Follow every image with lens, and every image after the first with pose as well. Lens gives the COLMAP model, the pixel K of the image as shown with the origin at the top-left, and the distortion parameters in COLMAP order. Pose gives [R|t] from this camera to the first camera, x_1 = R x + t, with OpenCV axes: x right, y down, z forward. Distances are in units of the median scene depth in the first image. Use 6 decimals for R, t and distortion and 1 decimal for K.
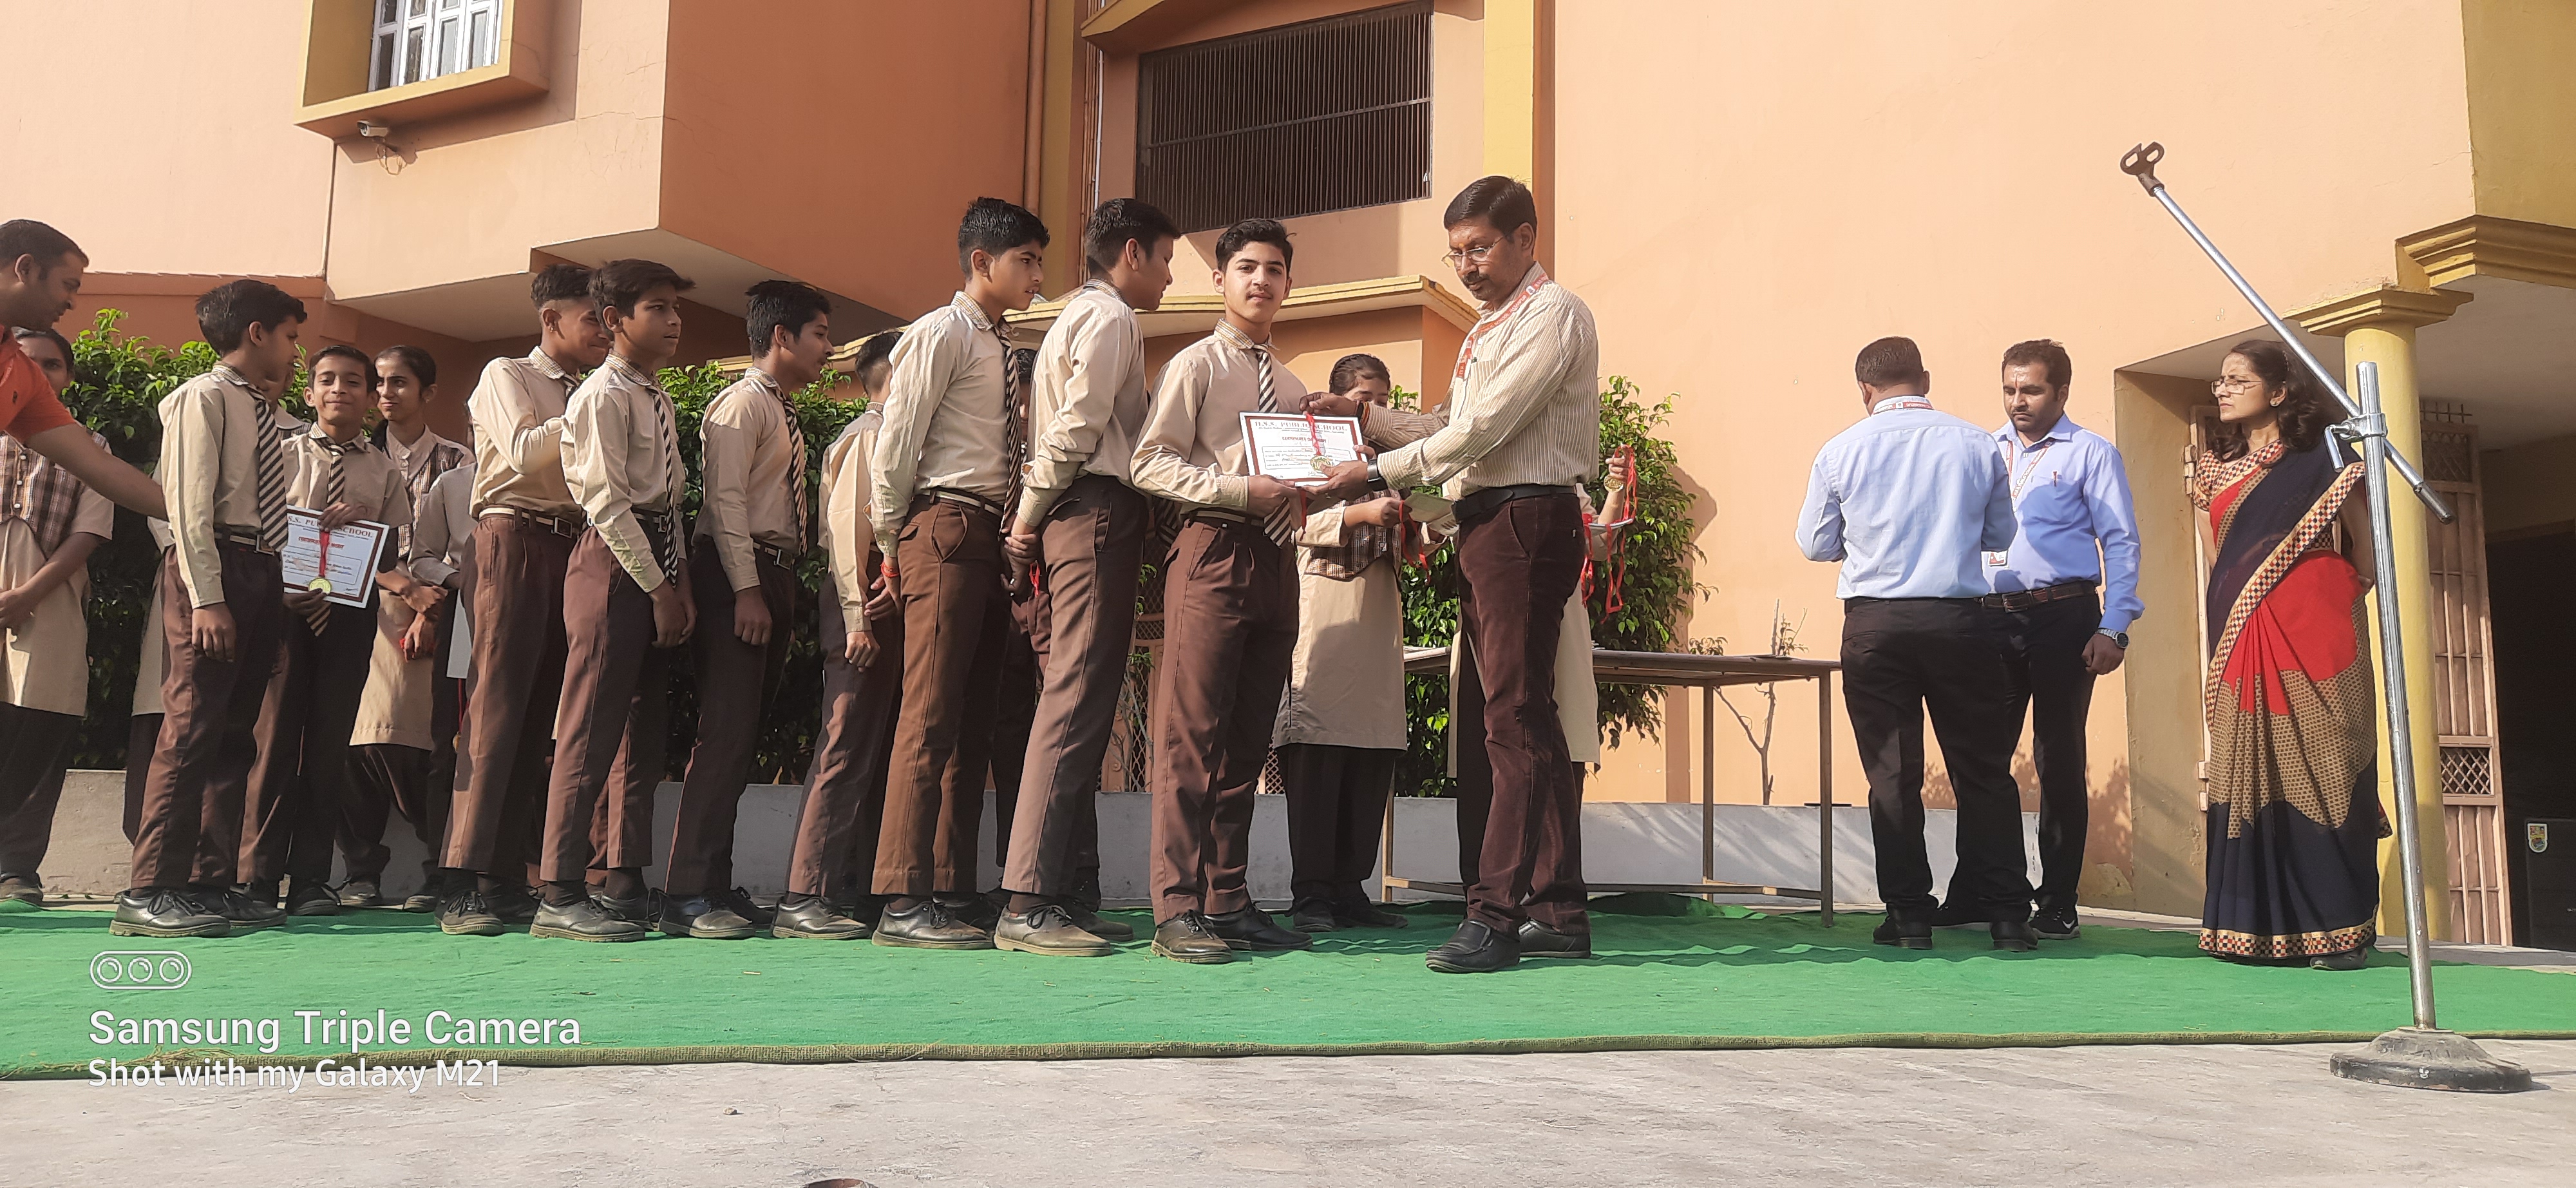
lens RADIAL K [[1892.5, 0, 1280.4], [0, 1892.5, 556.0], [0, 0, 1]] dist [0.068889, -0.067799]
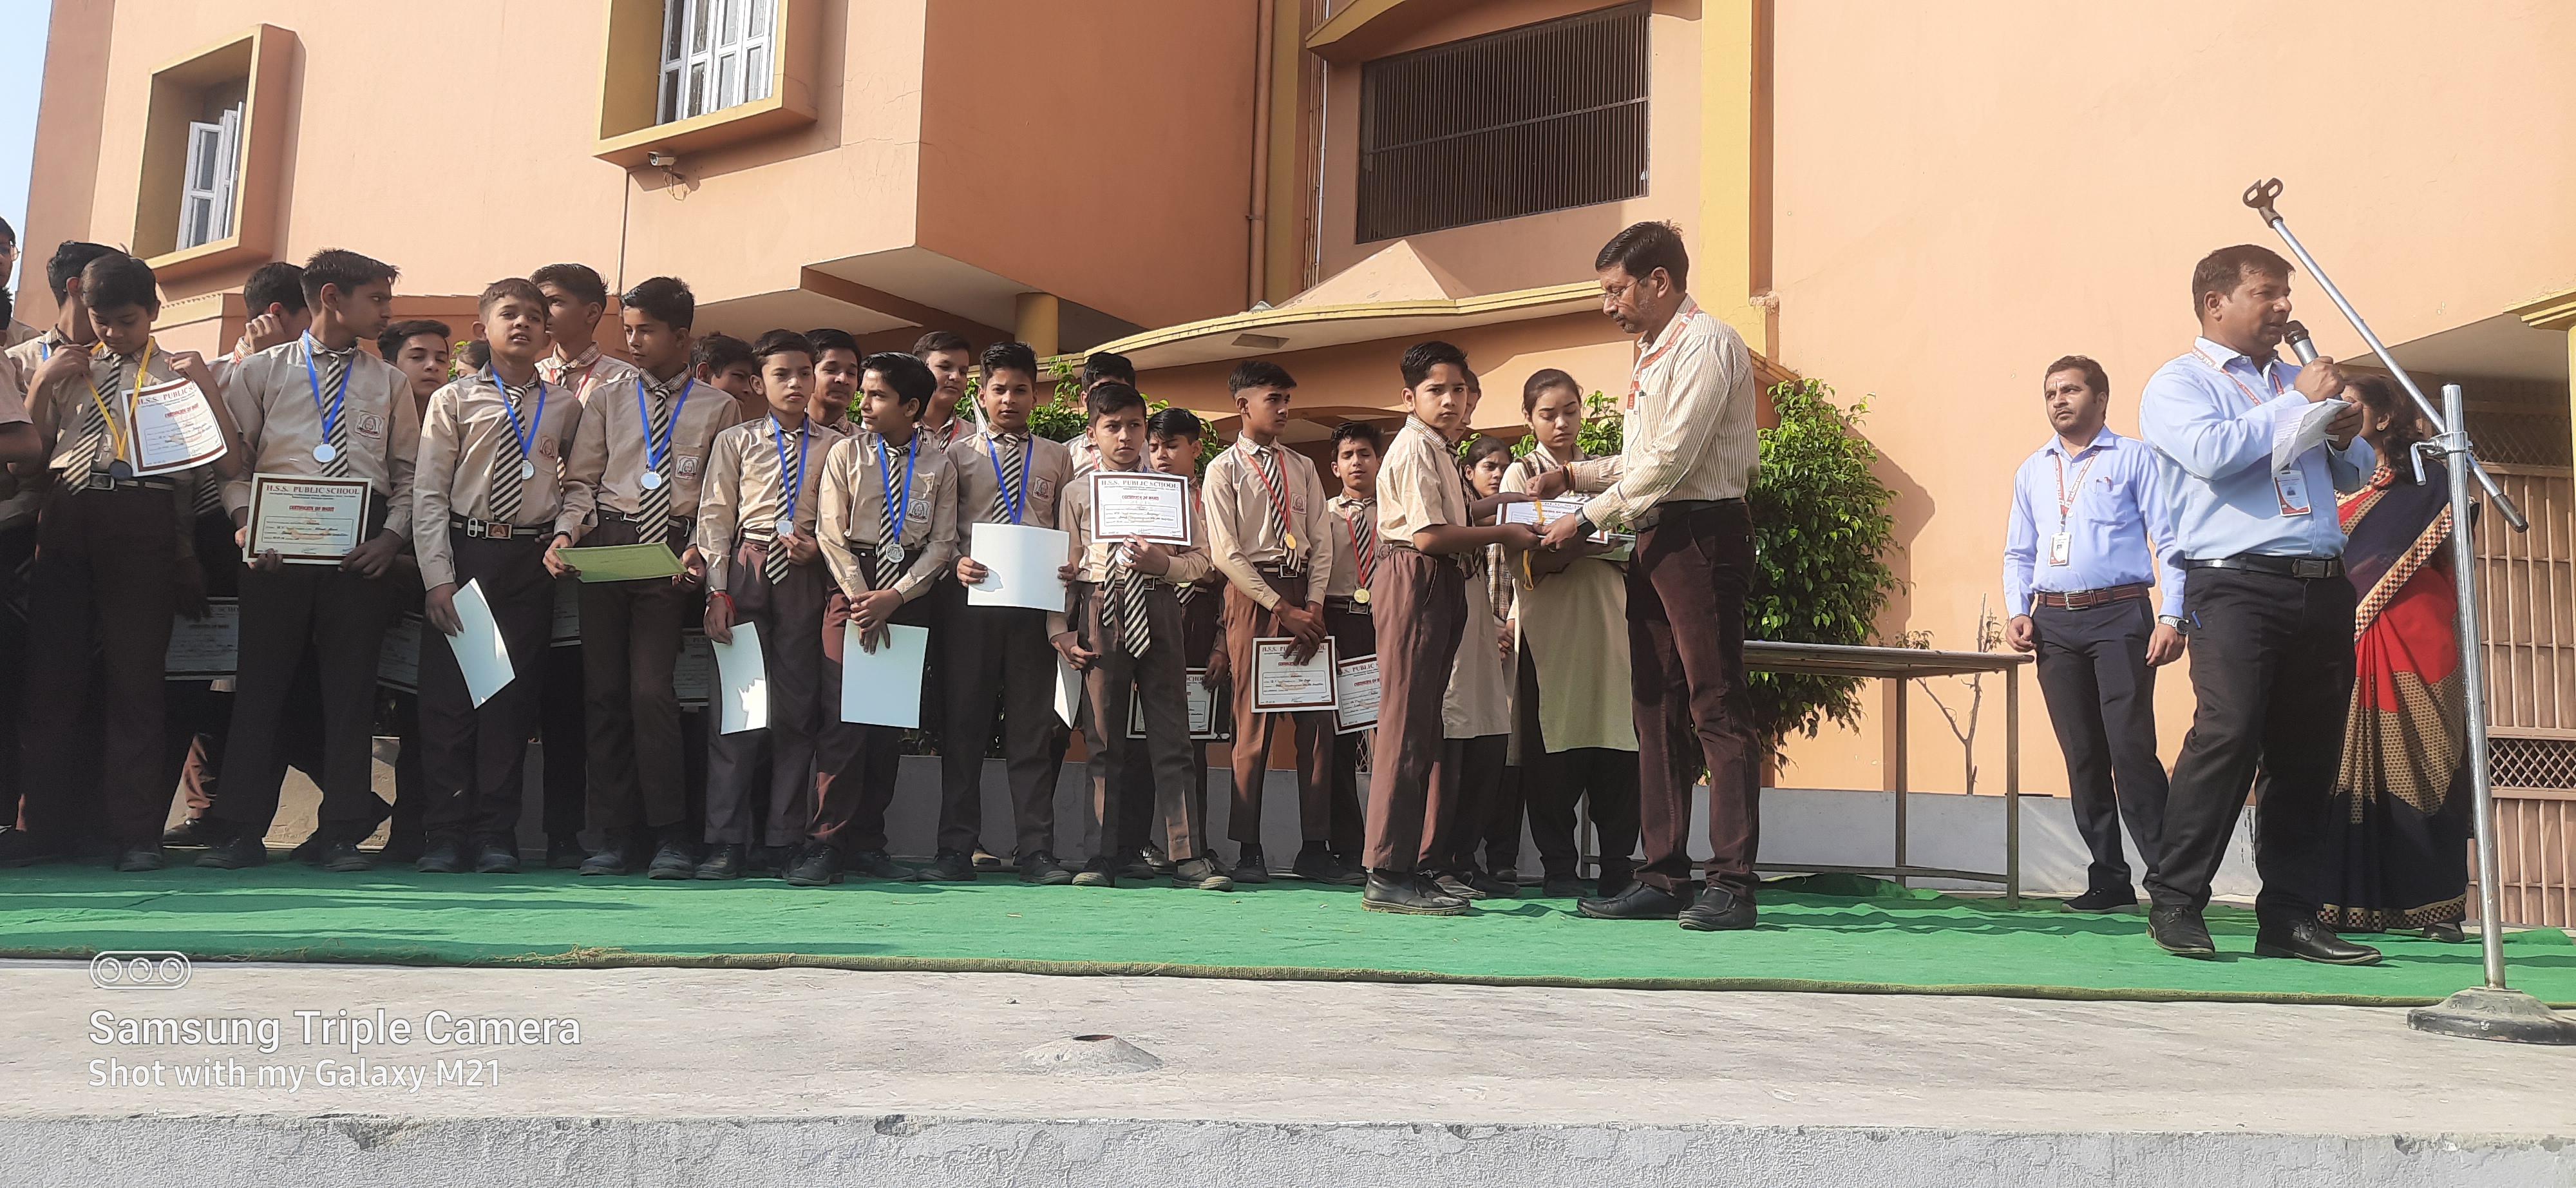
lens RADIAL K [[1892.5, 0, 1280.4], [0, 1892.5, 556.0], [0, 0, 1]] dist [0.068889, -0.067799]
pose [[0.992734, -0.000952, -0.120326, 0.011139], [0.001586, 0.999985, 0.005168, -0.003299], [0.120319, -0.005321, 0.992721, -0.060287]]
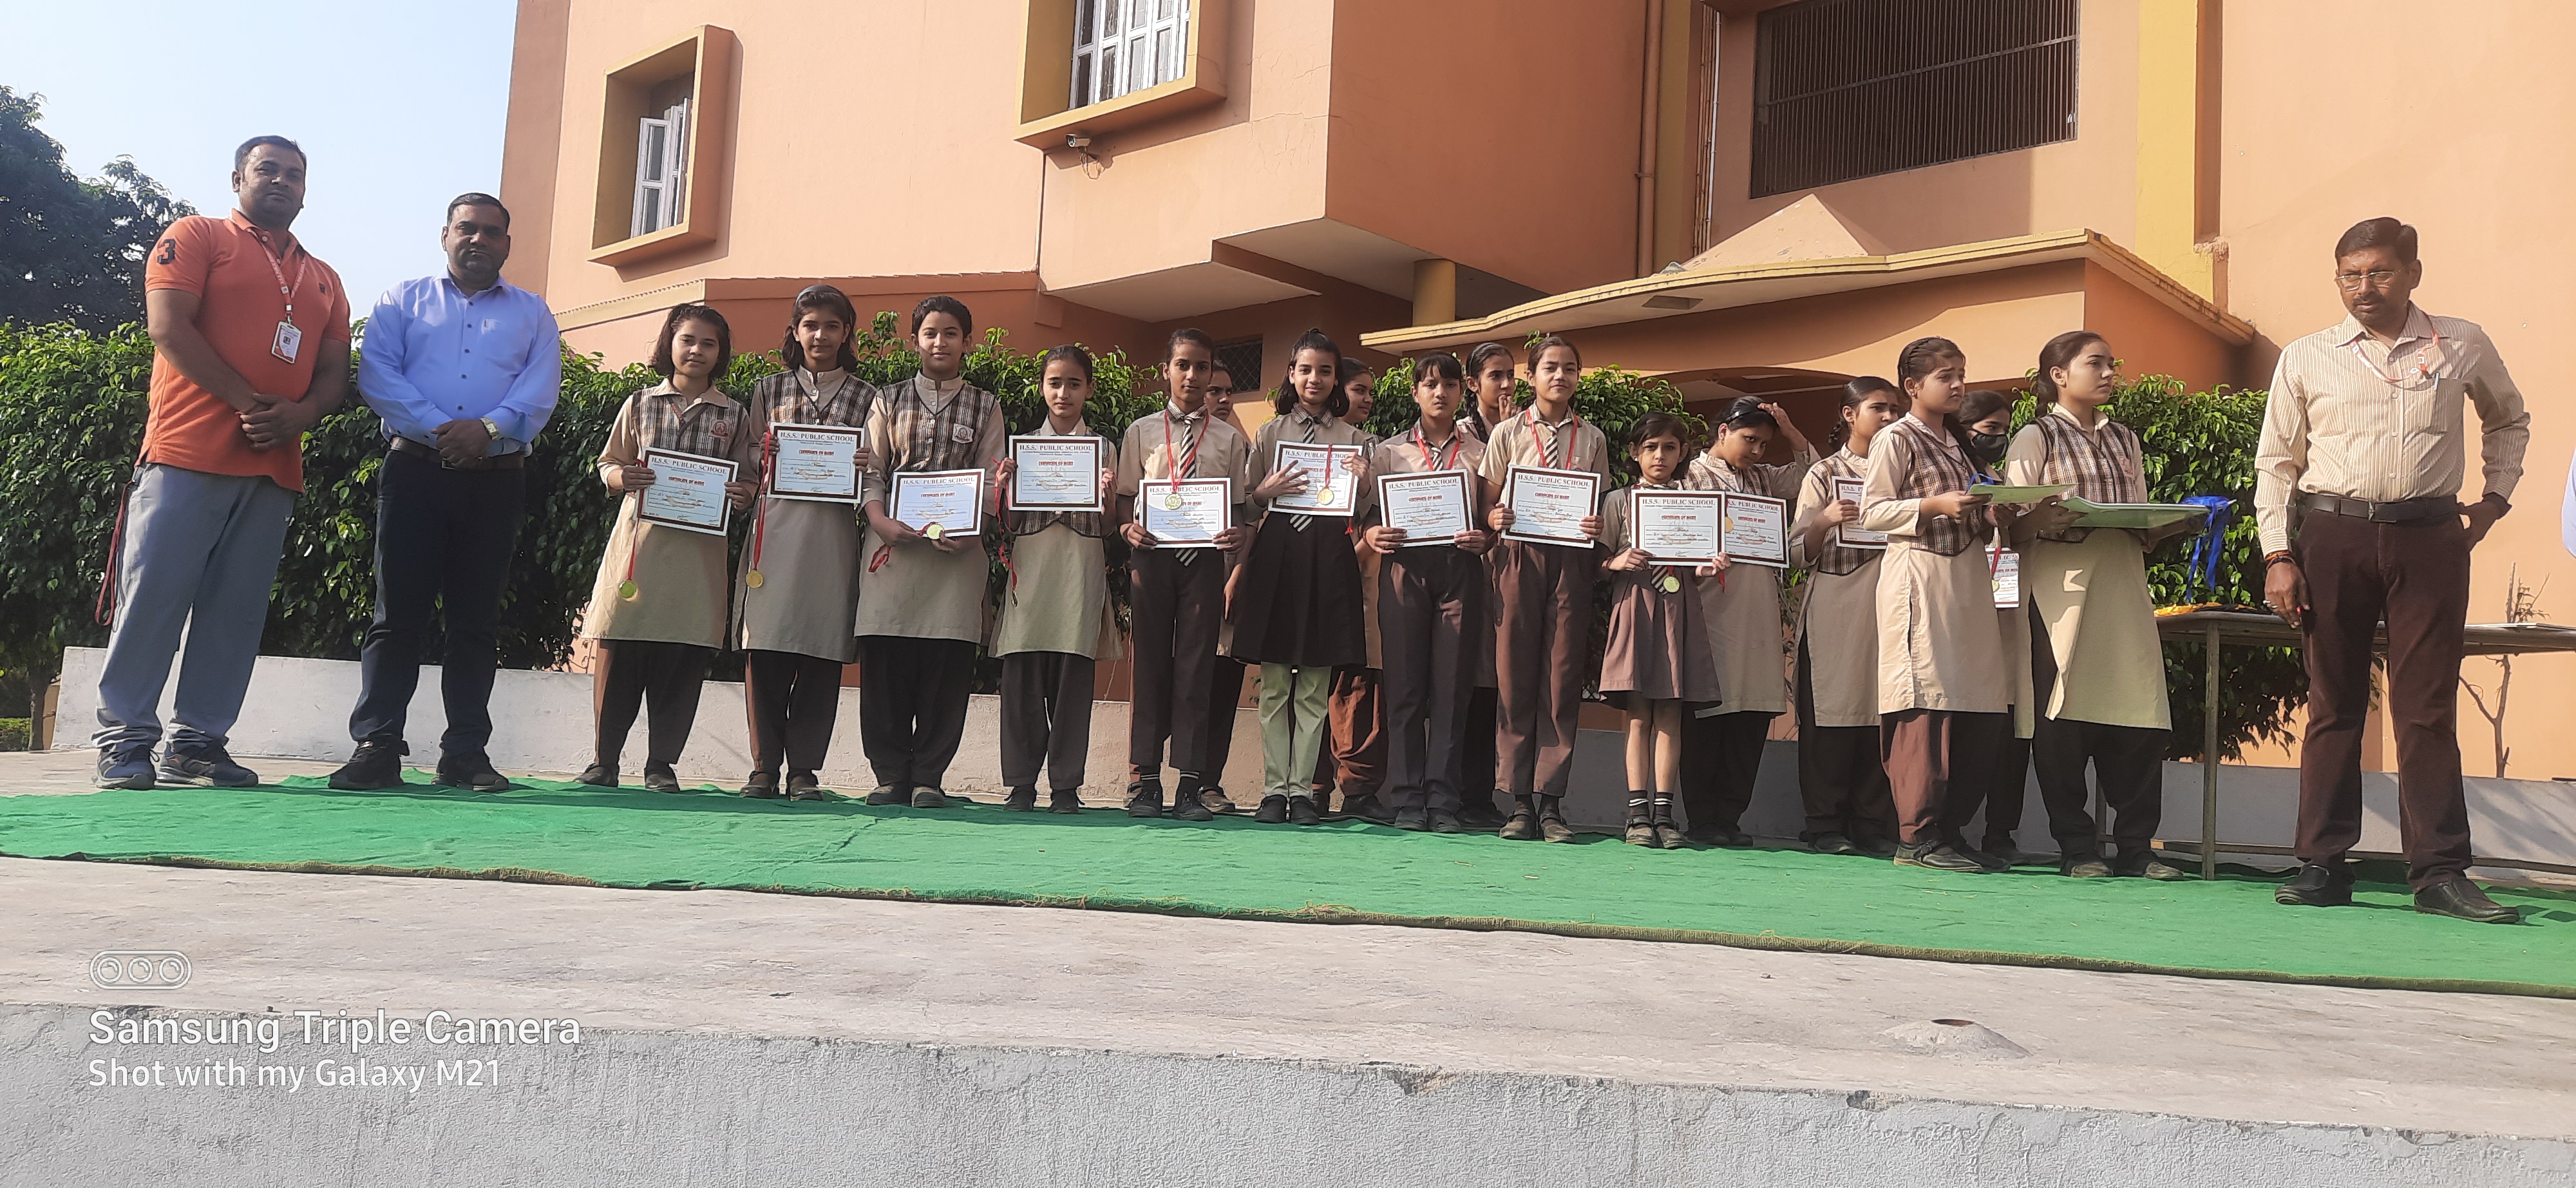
lens RADIAL K [[1883.5, 0, 1289.6], [0, 1883.5, 547.8], [0, 0, 1]] dist [0.071467, -0.065788]
pose [[0.960183, 0.002678, -0.279358, -0.059569], [0.004412, 0.999684, 0.024749, -0.011242], [0.279337, -0.024996, 0.959868, -0.092263]]
